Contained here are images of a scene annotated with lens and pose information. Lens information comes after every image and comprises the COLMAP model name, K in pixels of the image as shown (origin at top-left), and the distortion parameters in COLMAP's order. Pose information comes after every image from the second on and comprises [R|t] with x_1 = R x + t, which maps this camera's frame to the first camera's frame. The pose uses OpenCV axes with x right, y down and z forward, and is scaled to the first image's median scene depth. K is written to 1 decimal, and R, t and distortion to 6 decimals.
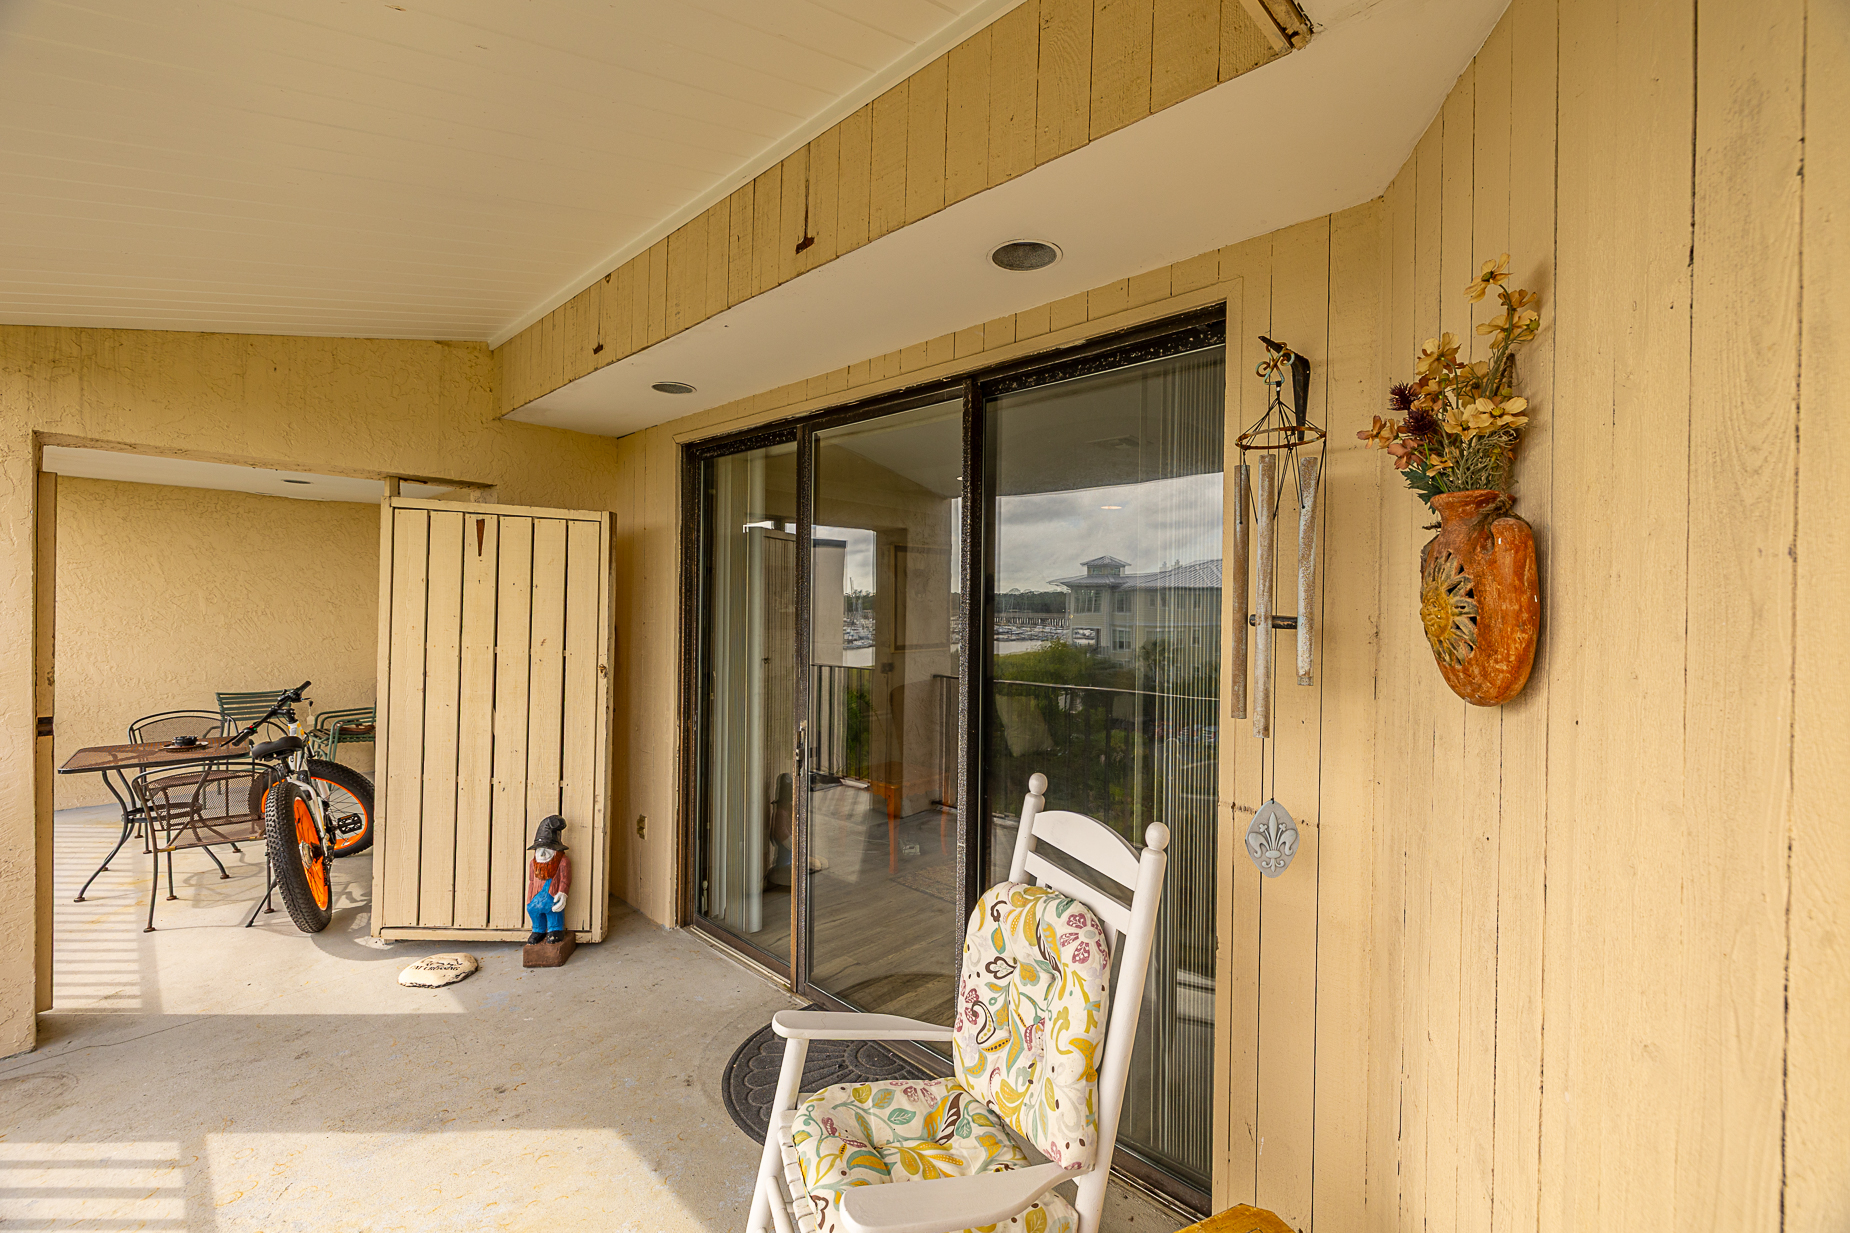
lens RADIAL K [[797.0, 0, 928.2], [0, 797.0, 611.7], [0, 0, 1]] dist [-0.002251, -0.000428]
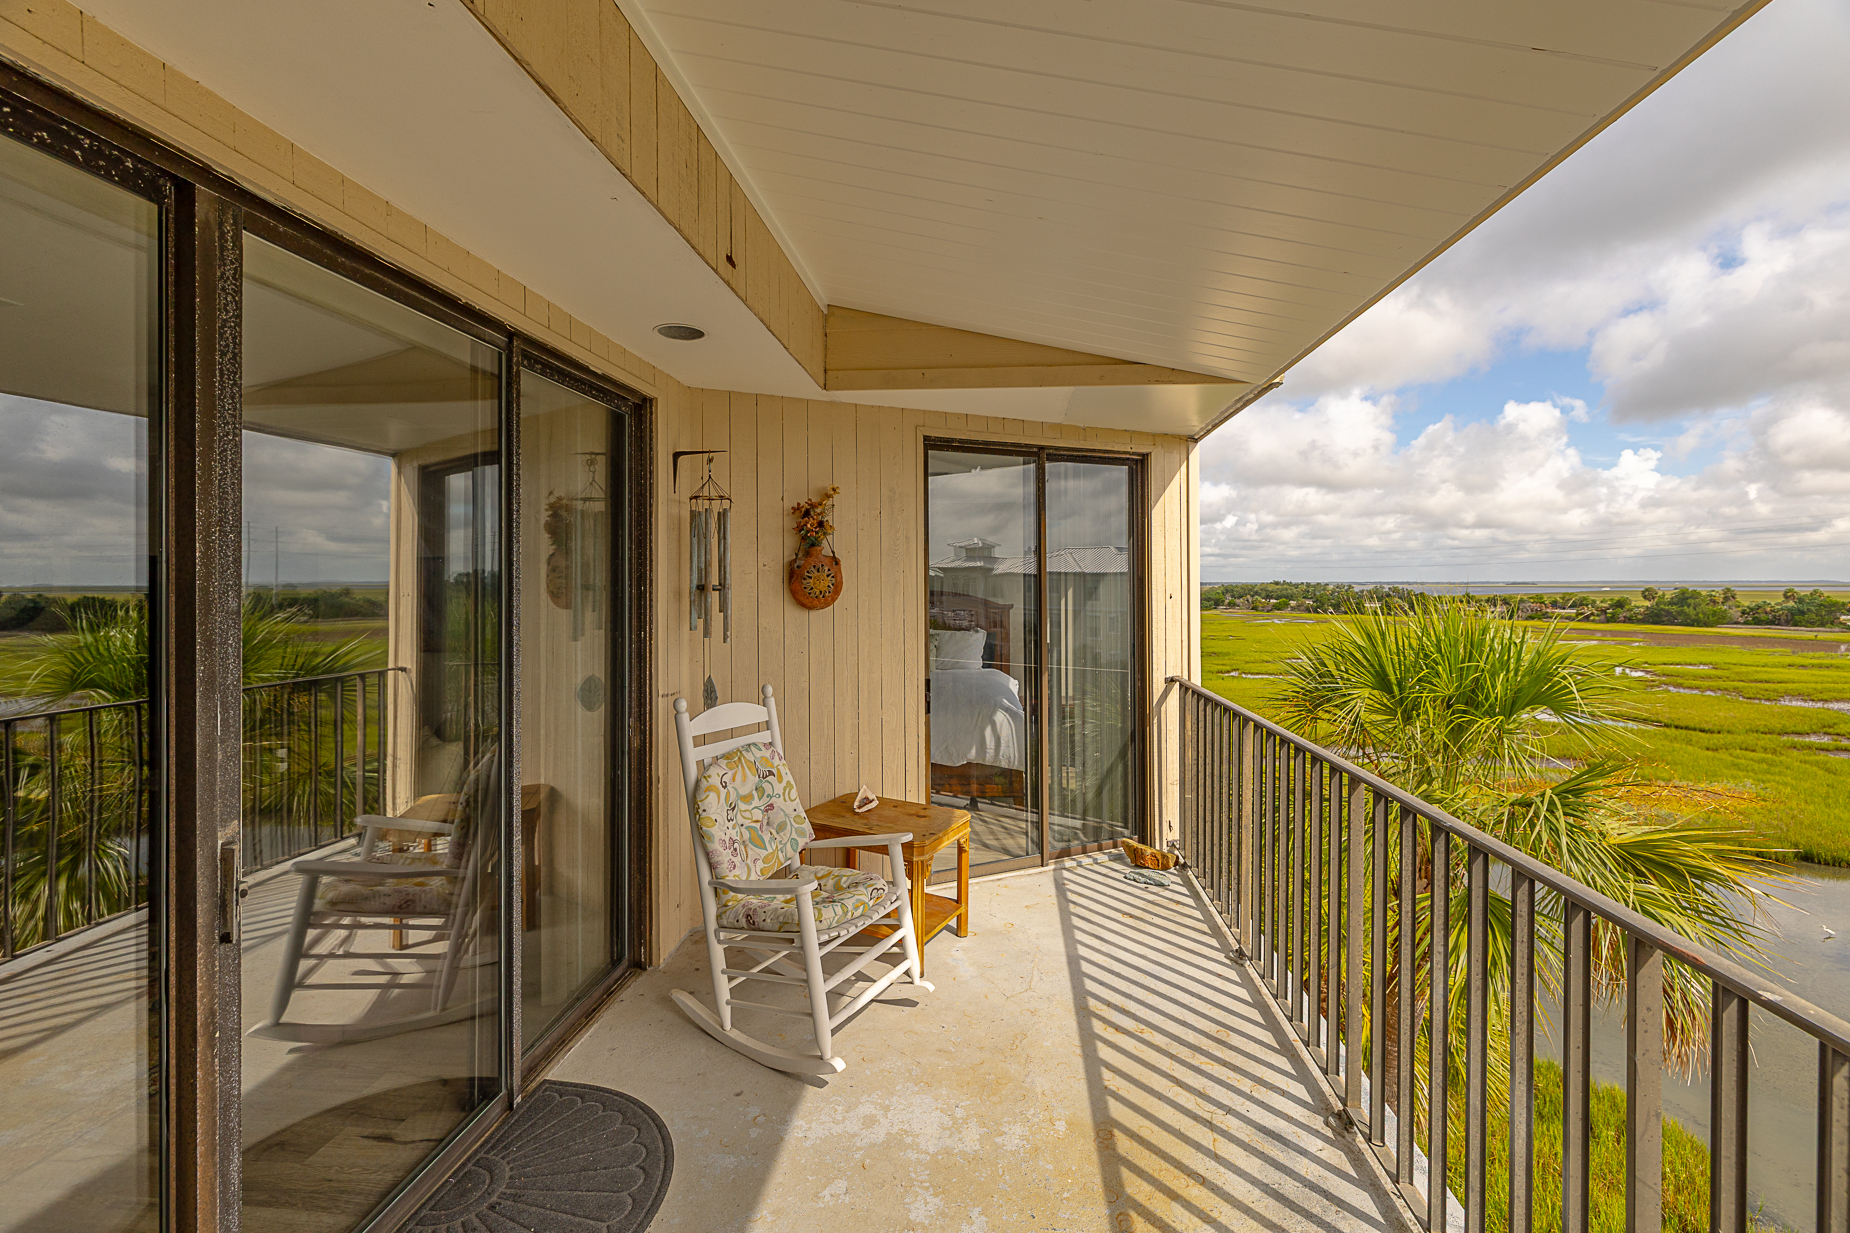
lens RADIAL K [[799.6, 0, 927.1], [0, 799.6, 566.4], [0, 0, 1]] dist [-0.001503, -0.000057]
pose [[-0.630910, -0.003341, 0.775849, -1.105235], [-0.009628, 0.999947, -0.003524, -0.028880], [-0.775797, -0.009694, -0.630909, 1.369391]]
